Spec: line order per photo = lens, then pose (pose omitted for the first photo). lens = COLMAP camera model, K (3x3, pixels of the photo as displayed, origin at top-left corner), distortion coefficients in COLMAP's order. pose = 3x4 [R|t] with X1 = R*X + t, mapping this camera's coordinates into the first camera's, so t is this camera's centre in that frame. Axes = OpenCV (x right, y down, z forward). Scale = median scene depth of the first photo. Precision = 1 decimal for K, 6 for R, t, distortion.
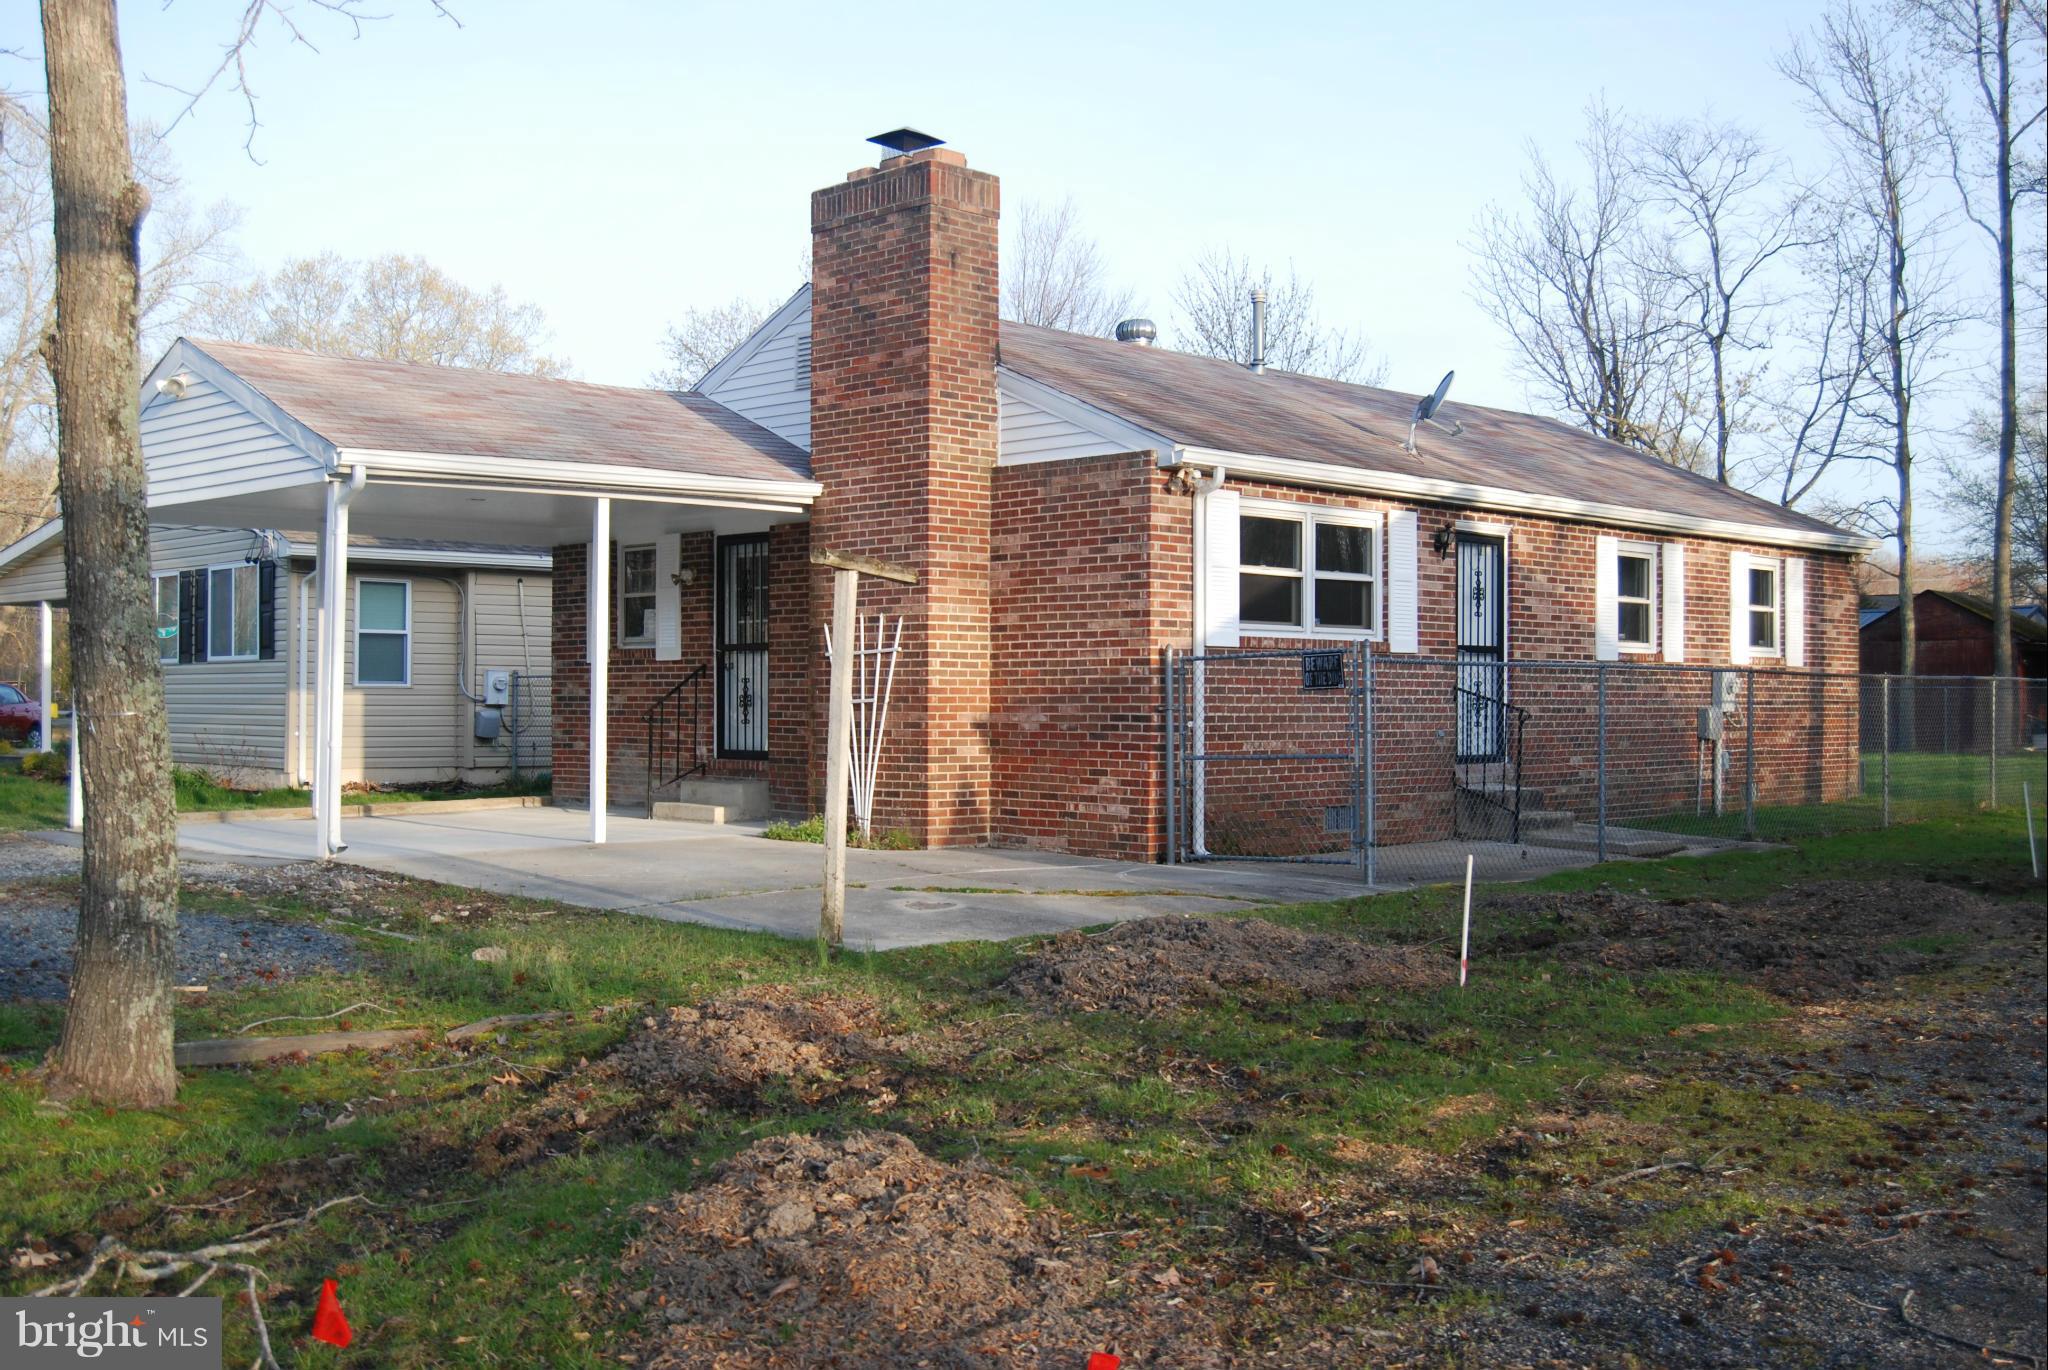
lens RADIAL K [[2041.3, 0, 1024.0], [0, 2041.3, 685.0], [0, 0, 1]] dist [-0.077789, 0.003972]
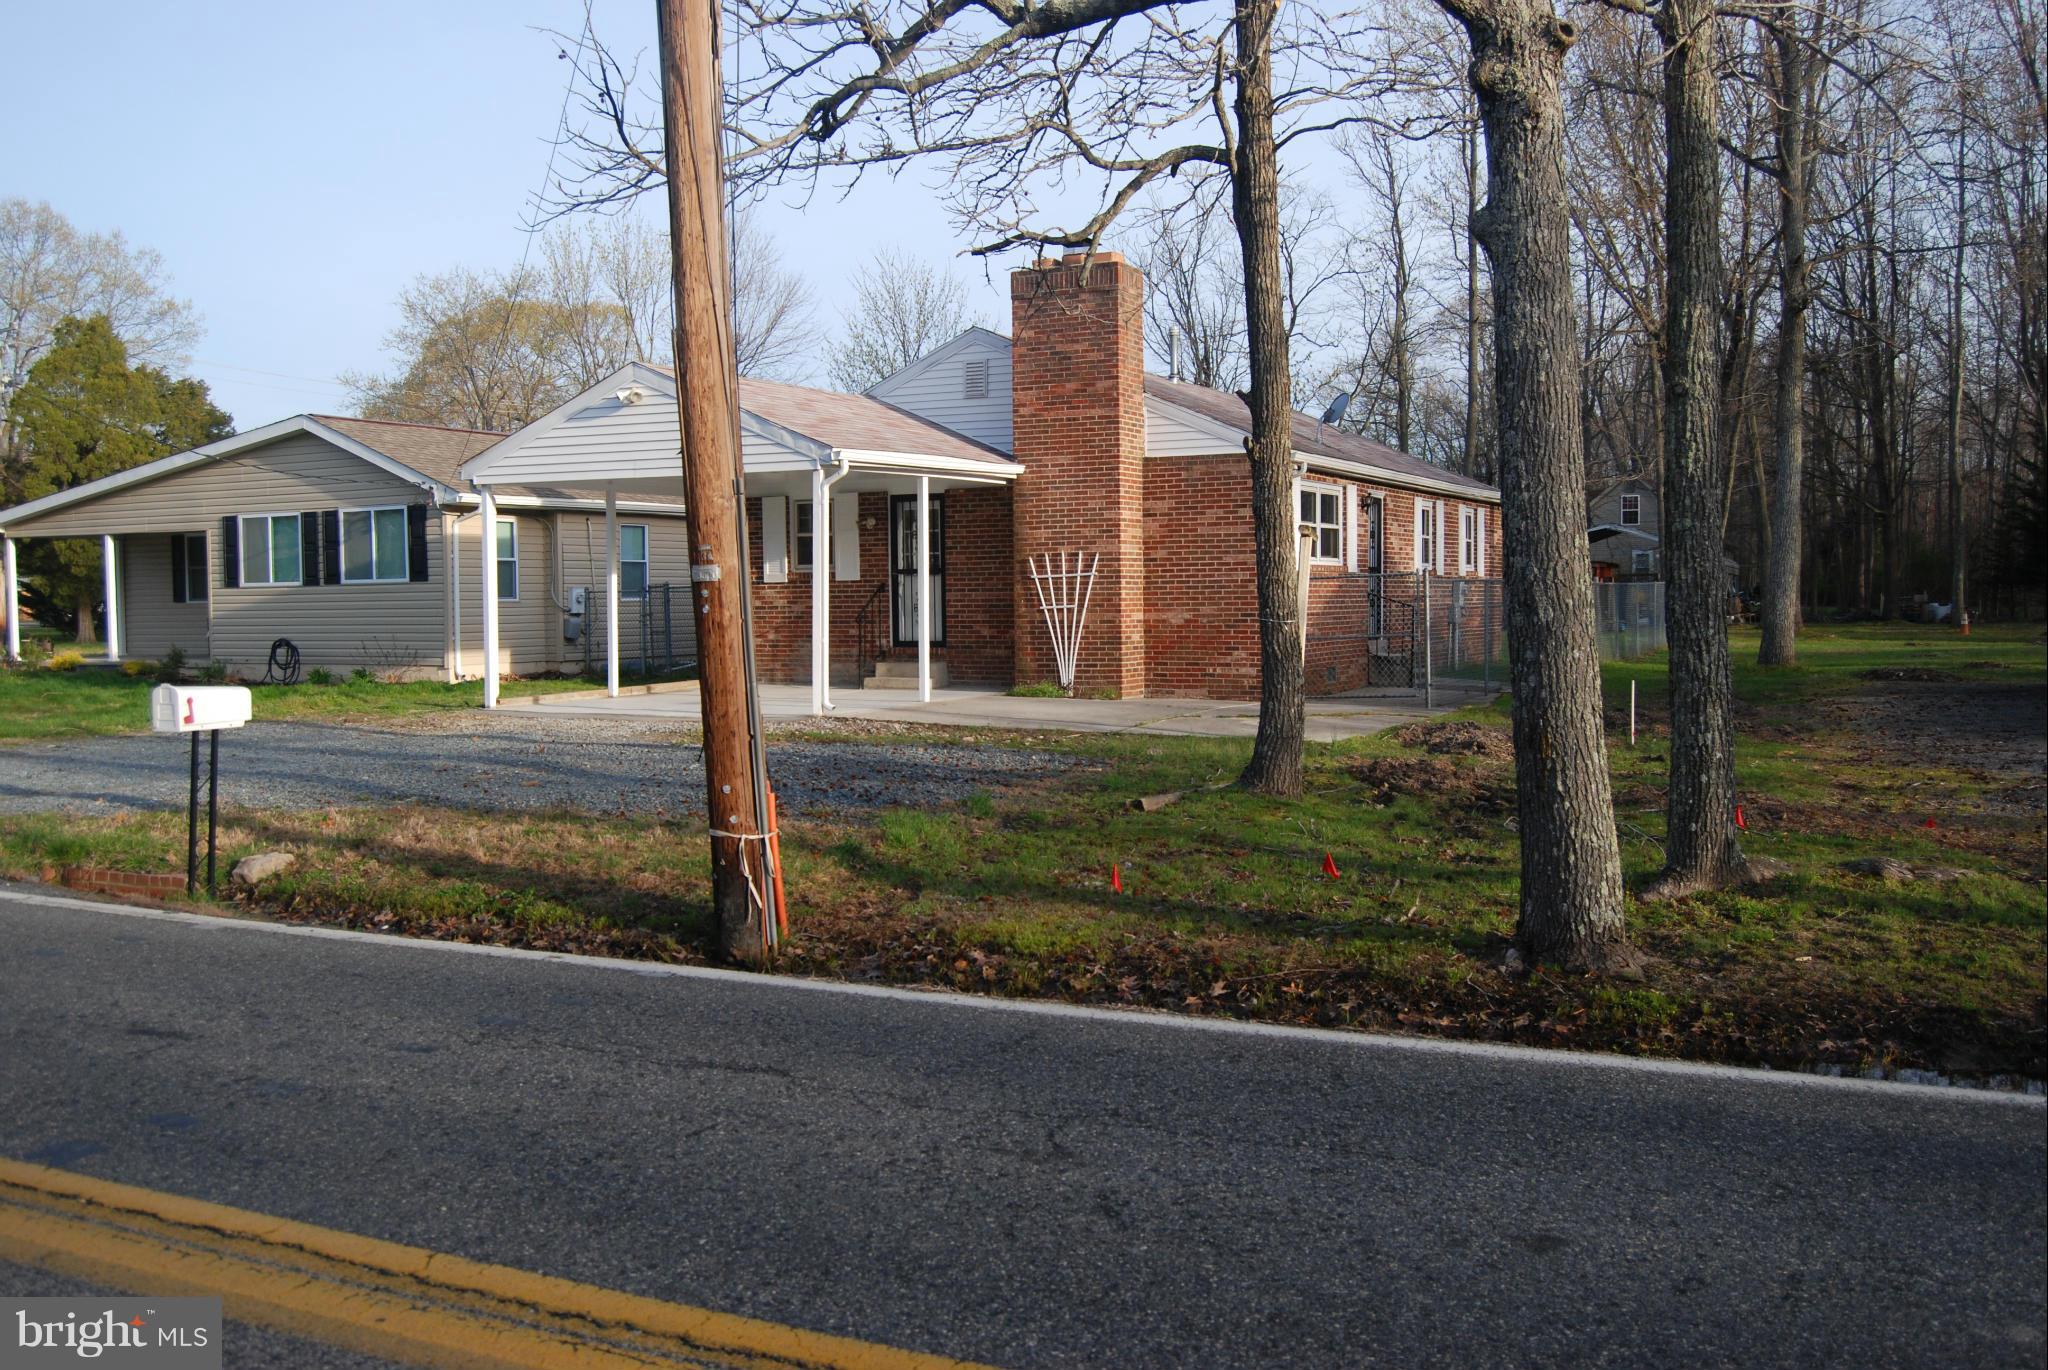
lens RADIAL K [[1764.8, 0, 1024.0], [0, 1764.8, 685.0], [0, 0, 1]] dist [-0.082343, 0.004622]
pose [[0.950915, -0.029495, 0.308042, -0.540435], [0.011630, 0.998150, 0.059672, -0.013723], [-0.309233, -0.053161, 0.949499, -0.282205]]
